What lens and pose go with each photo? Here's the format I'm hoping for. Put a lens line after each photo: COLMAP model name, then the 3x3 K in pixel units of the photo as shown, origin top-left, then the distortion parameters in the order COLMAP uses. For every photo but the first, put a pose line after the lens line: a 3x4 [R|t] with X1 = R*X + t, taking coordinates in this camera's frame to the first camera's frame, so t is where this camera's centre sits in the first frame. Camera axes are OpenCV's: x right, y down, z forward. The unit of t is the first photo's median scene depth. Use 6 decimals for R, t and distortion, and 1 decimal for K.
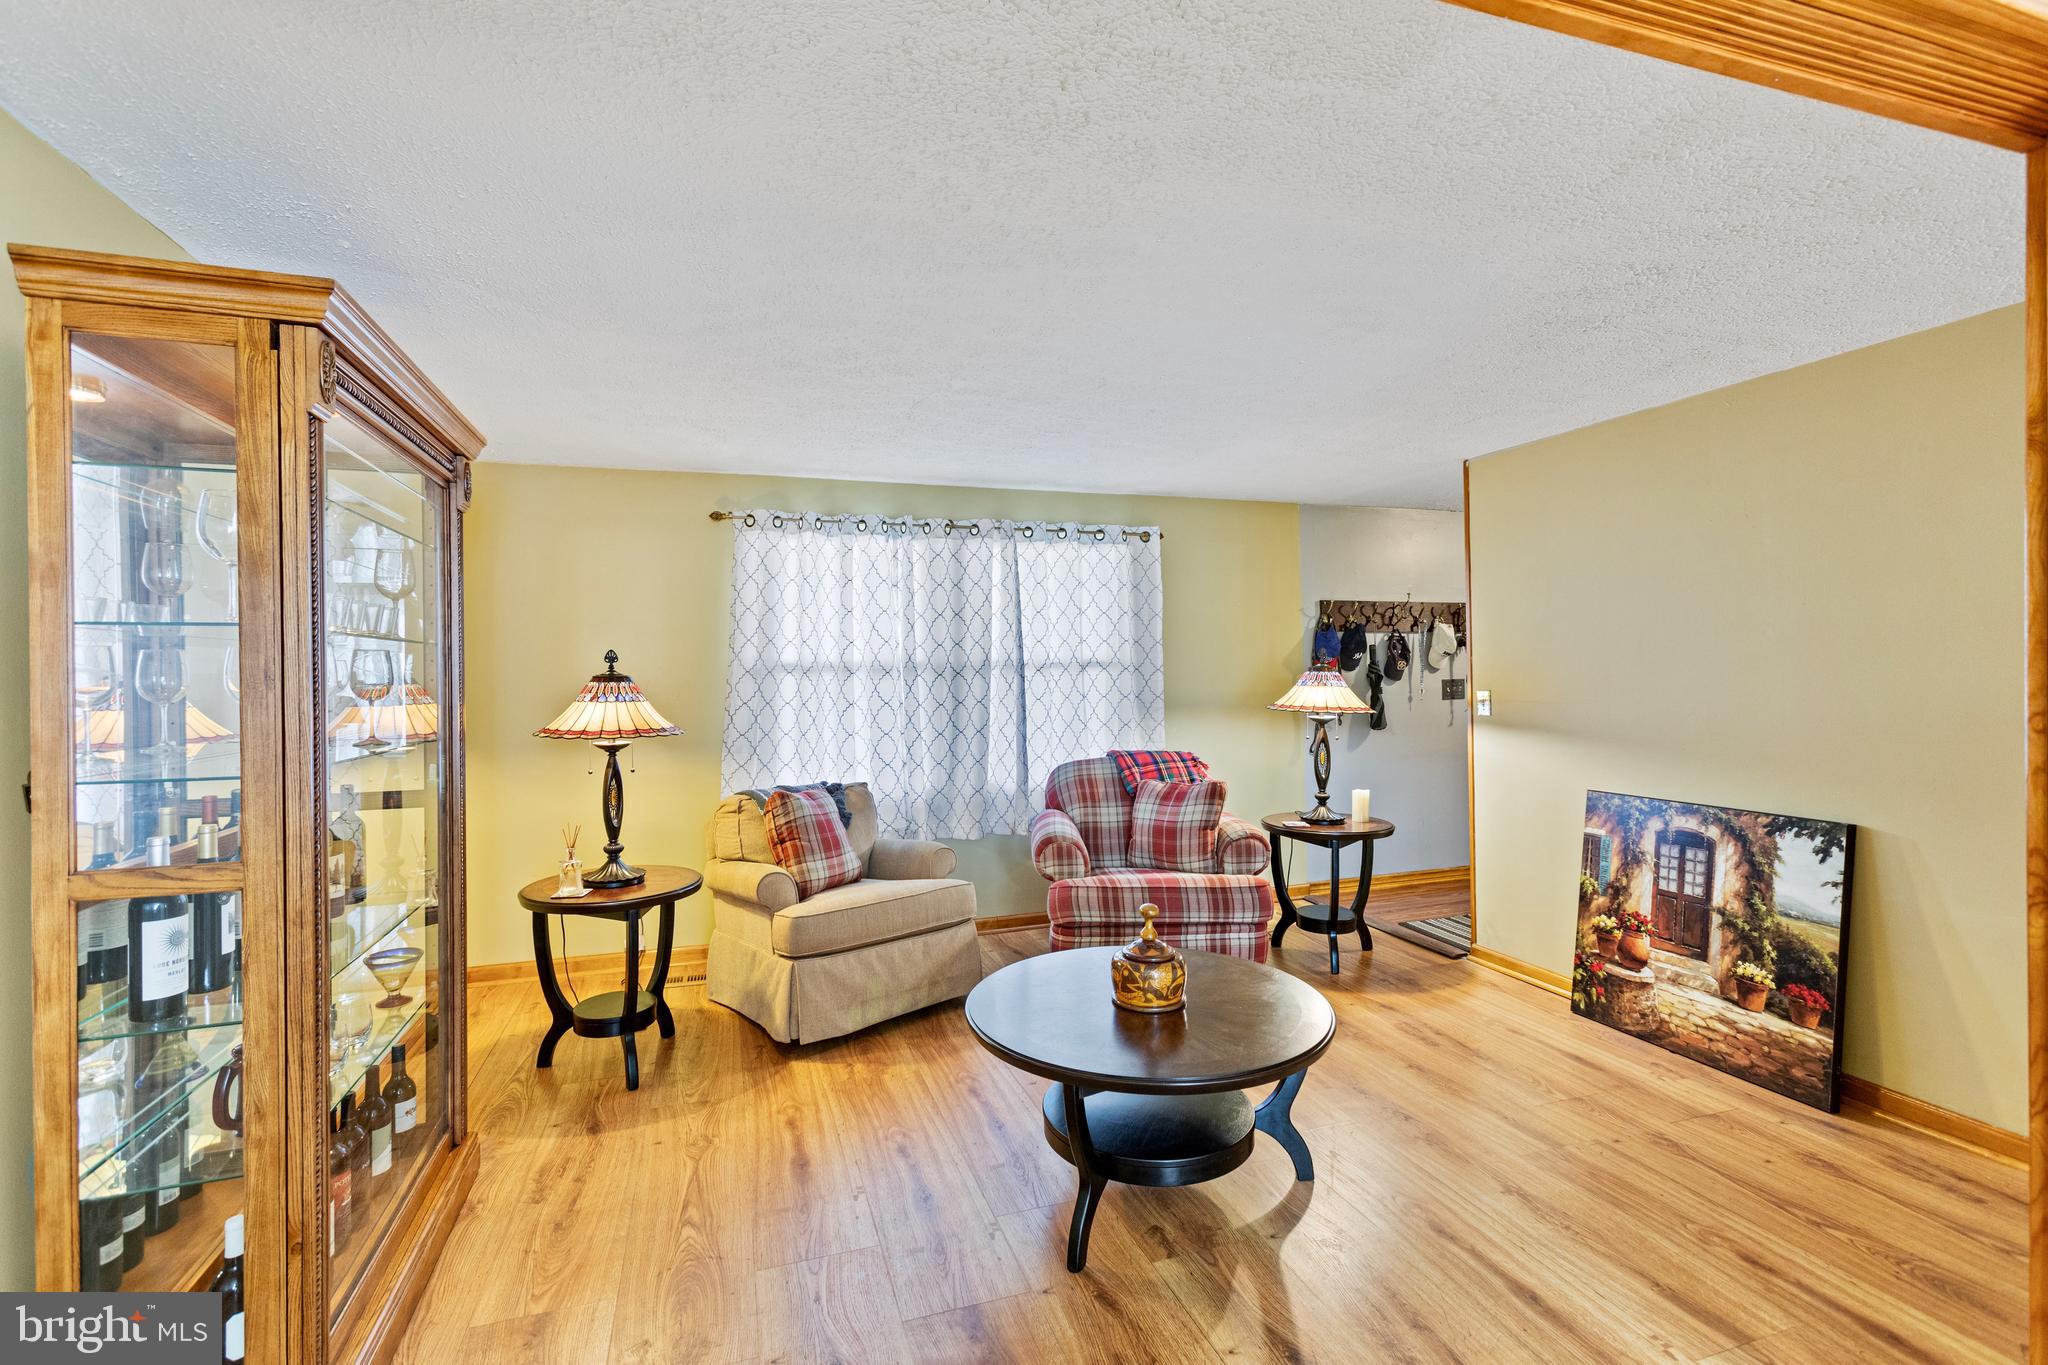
lens RADIAL K [[926.4, 0, 1024.0], [0, 926.4, 682.5], [0, 0, 1]] dist [-0.000226, 0.000172]
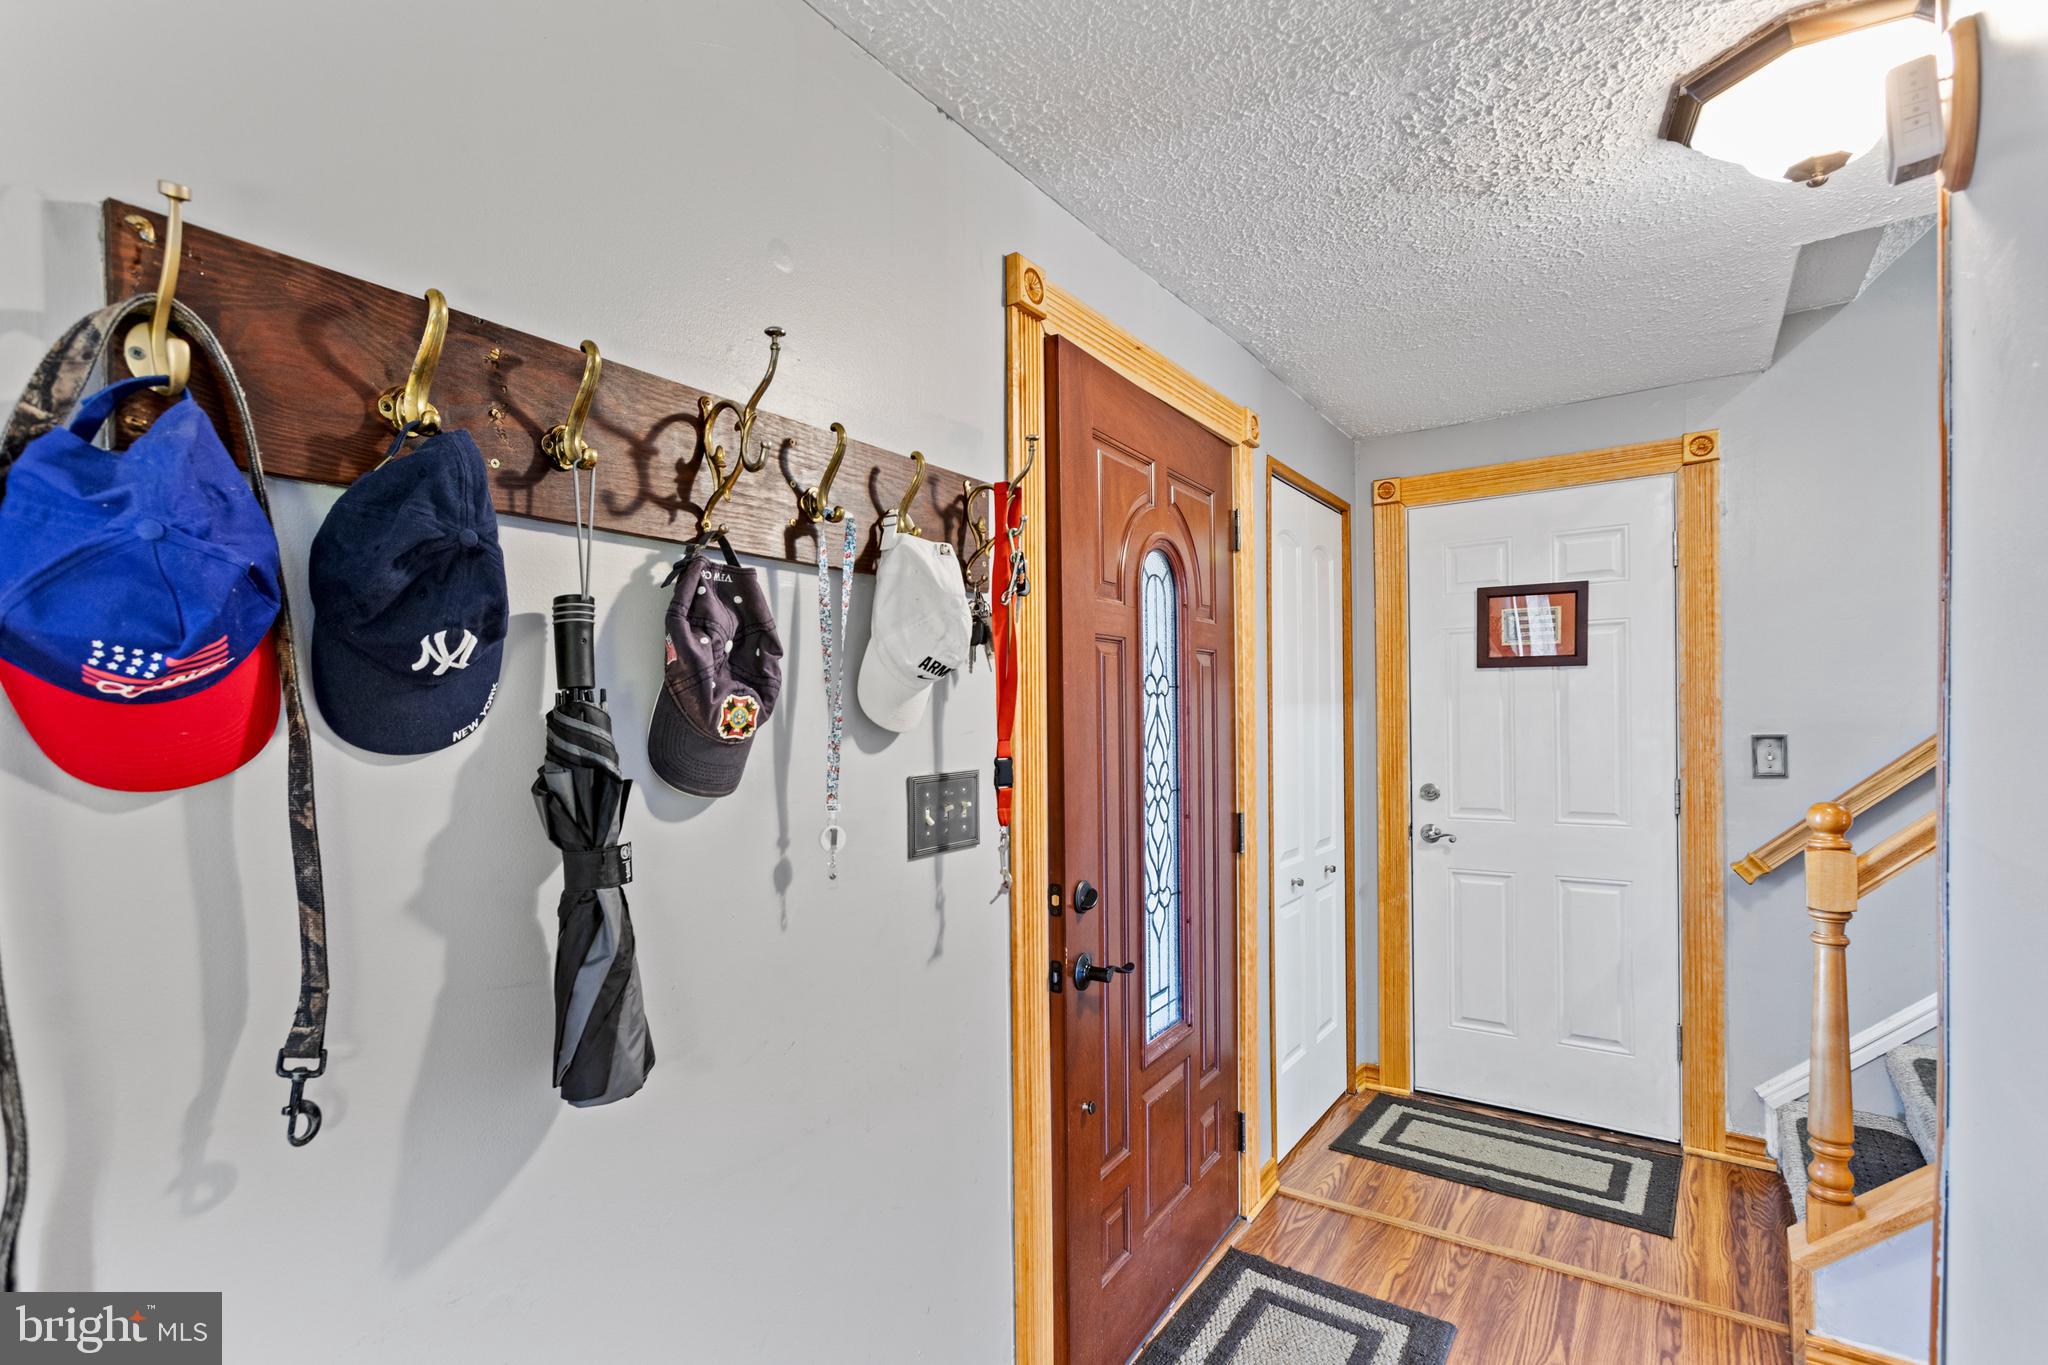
lens RADIAL K [[917.0, 0, 1015.1], [0, 917.0, 703.3], [0, 0, 1]] dist [0.000280, 0.000295]
pose [[0.807933, 0.016130, 0.589054, 0.338620], [0.006044, 0.999346, -0.035655, -0.013904], [-0.589244, 0.032367, 0.807307, 0.804415]]
